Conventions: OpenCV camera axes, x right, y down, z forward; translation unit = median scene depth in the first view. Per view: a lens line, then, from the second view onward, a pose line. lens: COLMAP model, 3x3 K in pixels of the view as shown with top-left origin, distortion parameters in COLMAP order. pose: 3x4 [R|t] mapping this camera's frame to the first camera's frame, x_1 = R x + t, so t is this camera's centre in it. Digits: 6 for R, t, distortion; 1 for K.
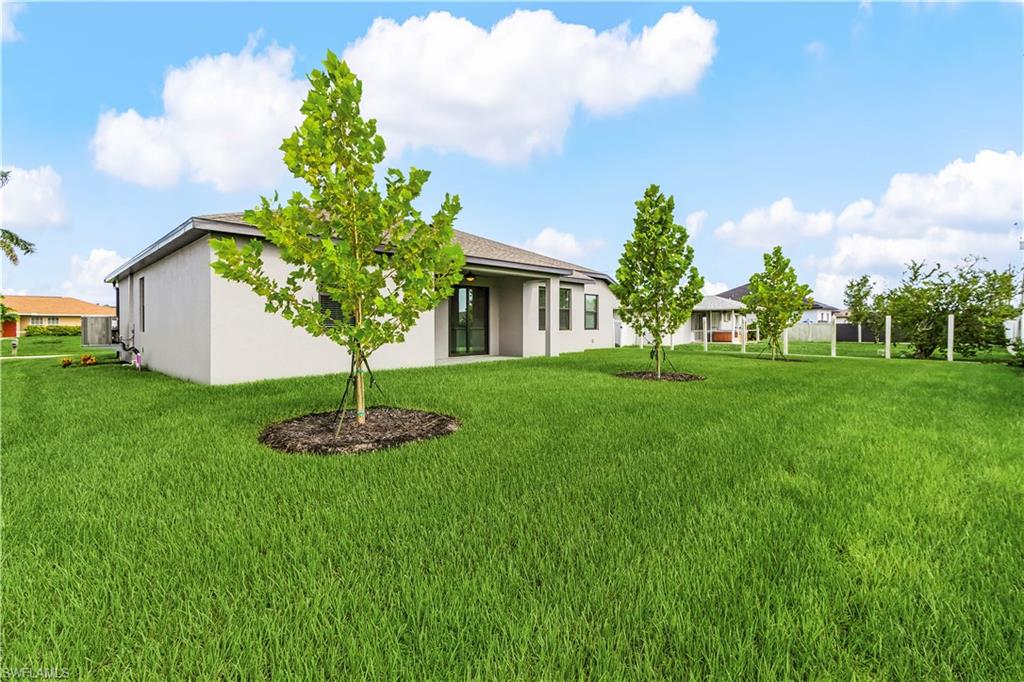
lens RADIAL K [[476.2, 0, 513.2], [0, 476.2, 323.8], [0, 0, 1]] dist [0.032221, 0.000136]
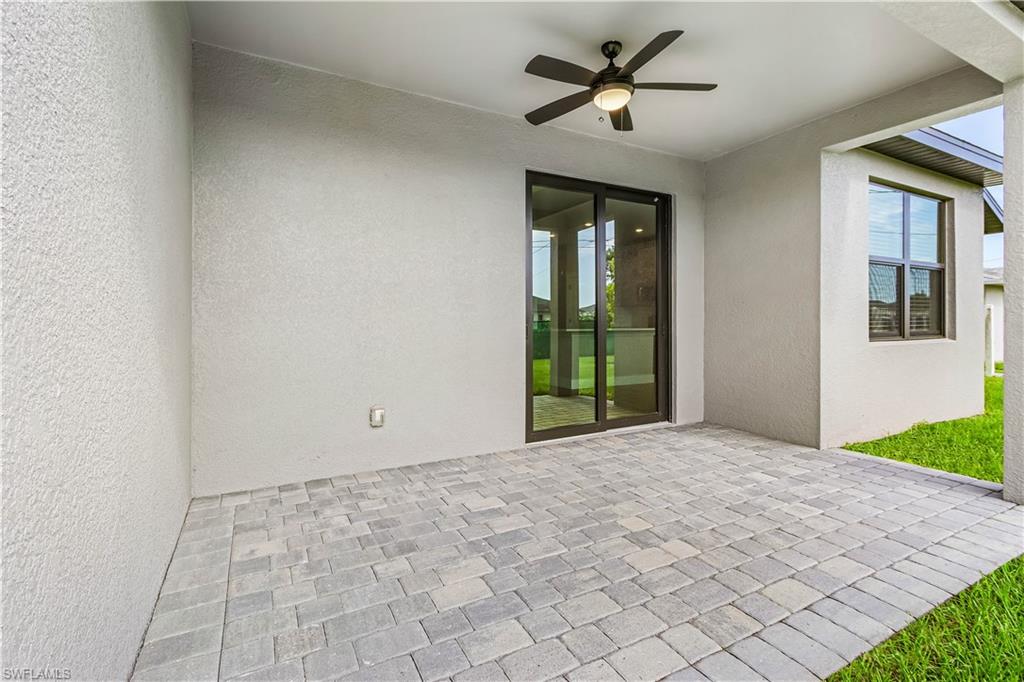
lens RADIAL K [[476.2, 0, 513.2], [0, 476.2, 323.8], [0, 0, 1]] dist [0.032221, 0.000136]
pose [[0.958835, 0.005307, -0.283915, -0.059658], [-0.005241, 0.999986, 0.000993, 0.003889], [0.283916, 0.000535, 0.958849, 0.685678]]
